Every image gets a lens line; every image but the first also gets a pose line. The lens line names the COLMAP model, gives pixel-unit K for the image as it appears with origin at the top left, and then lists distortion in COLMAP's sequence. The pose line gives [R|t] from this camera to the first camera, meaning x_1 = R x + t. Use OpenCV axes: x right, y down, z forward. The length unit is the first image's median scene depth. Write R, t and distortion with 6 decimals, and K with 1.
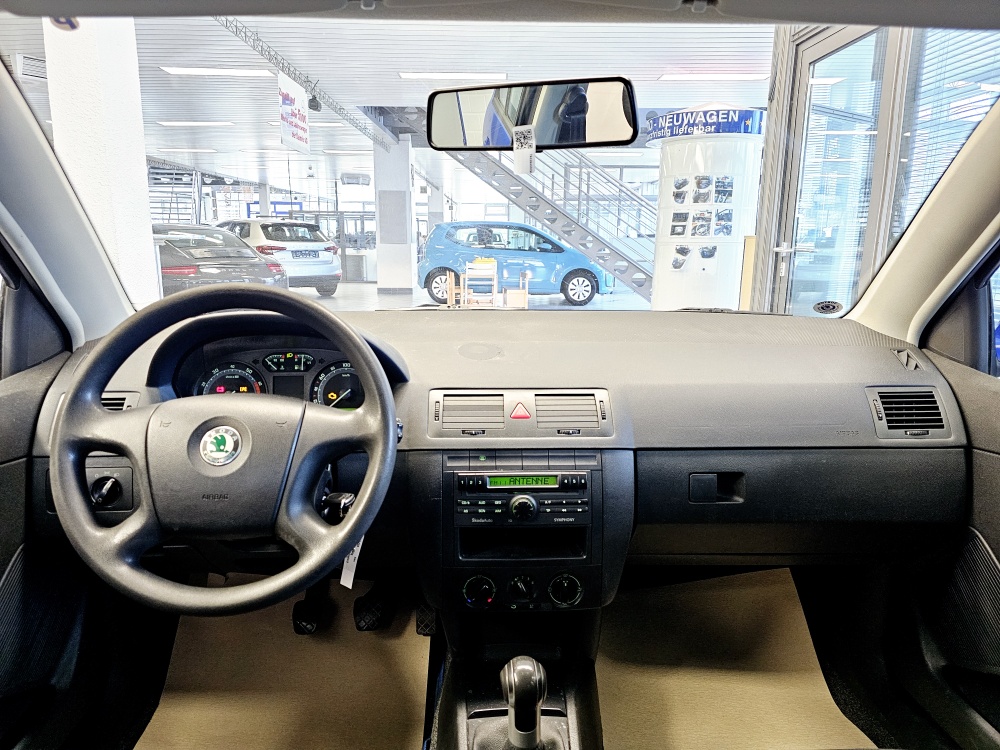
lens RADIAL K [[669.2, 0, 499.4], [0, 669.2, 376.9], [0, 0, 1]] dist [0.060926, -0.046236]
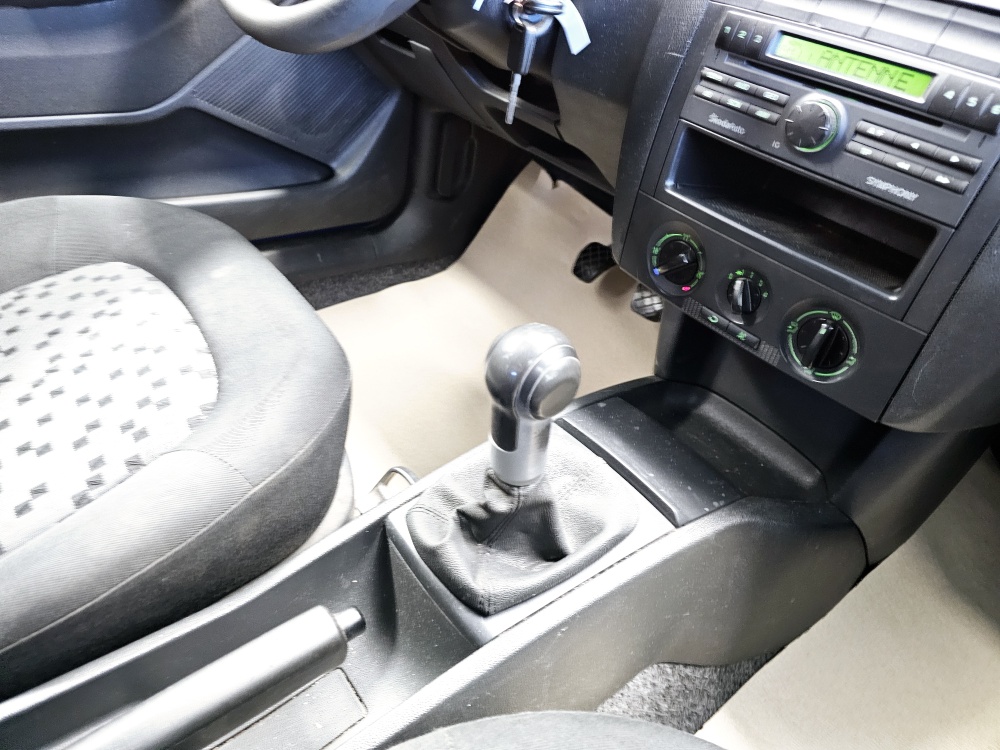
lens RADIAL K [[669.2, 0, 503.4], [0, 669.2, 373.0], [0, 0, 1]] dist [0.060926, -0.046236]
pose [[0.606717, 0.536172, -0.586868, 0.074102], [-0.299880, 0.838107, 0.455685, 0.053384], [0.736184, -0.100482, 0.669281, 0.149259]]
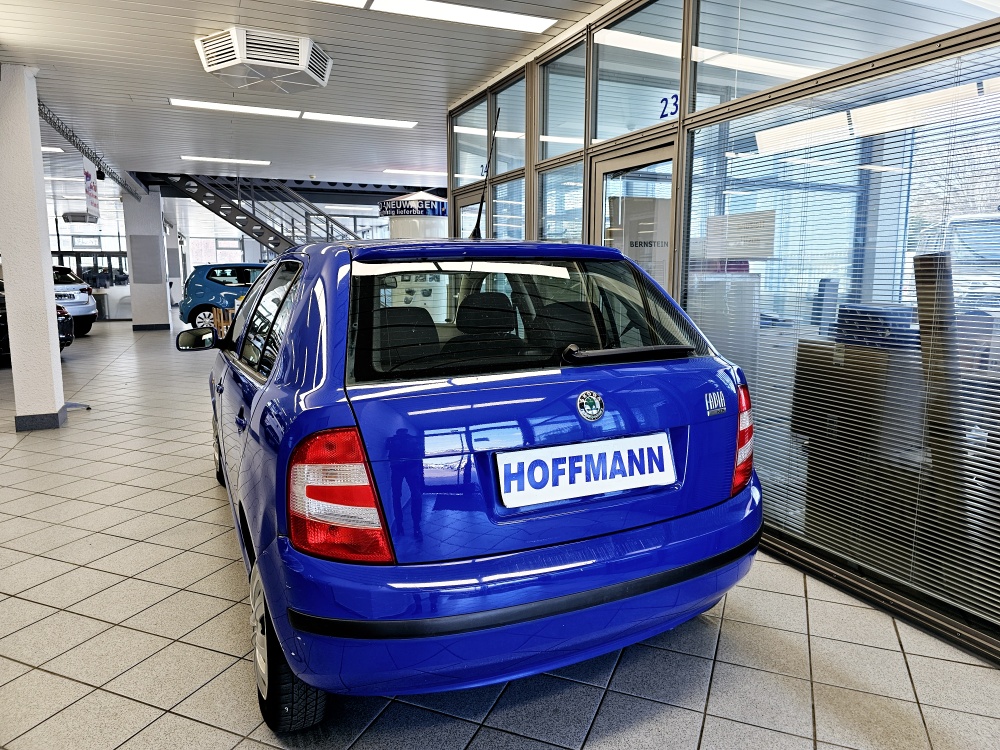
lens RADIAL K [[669.2, 0, 503.6], [0, 669.2, 368.9], [0, 0, 1]] dist [0.060926, -0.046236]
pose [[0.922908, -0.064025, 0.379659, -0.224451], [0.084460, 0.995725, -0.037396, 0.111965], [-0.375642, 0.066579, 0.924370, -0.888095]]
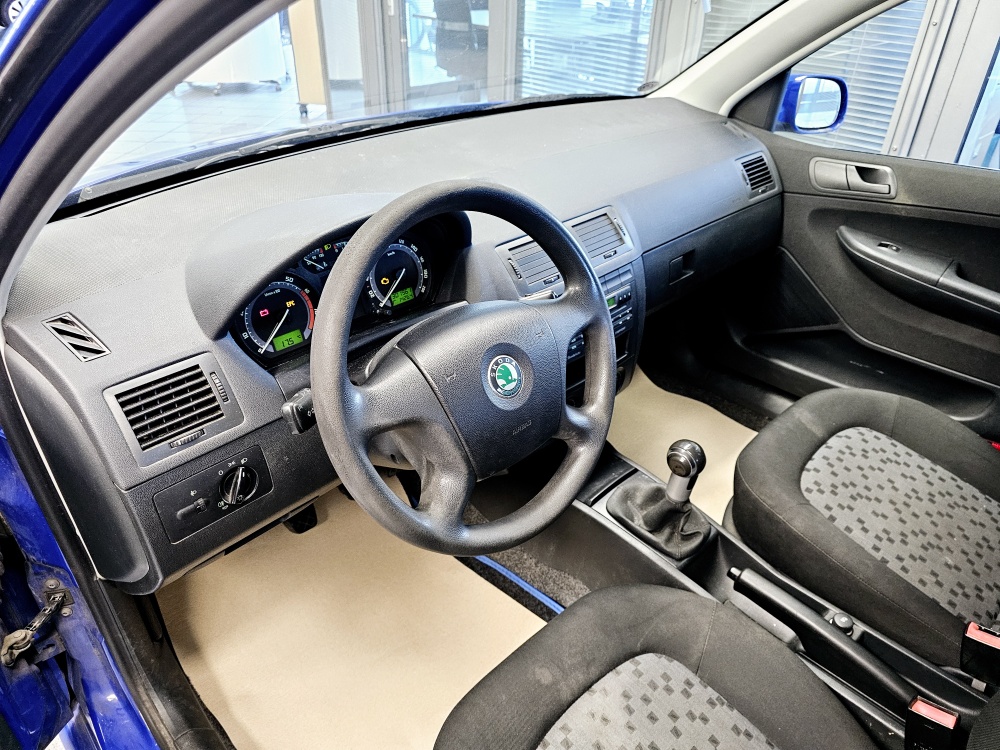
lens RADIAL K [[669.2, 0, 505.9], [0, 669.2, 376.3], [0, 0, 1]] dist [0.060926, -0.046236]
pose [[0.741925, -0.358936, 0.566314, -0.210544], [0.123145, 0.903217, 0.411137, -0.062310], [-0.659077, -0.235295, 0.714321, 0.079152]]
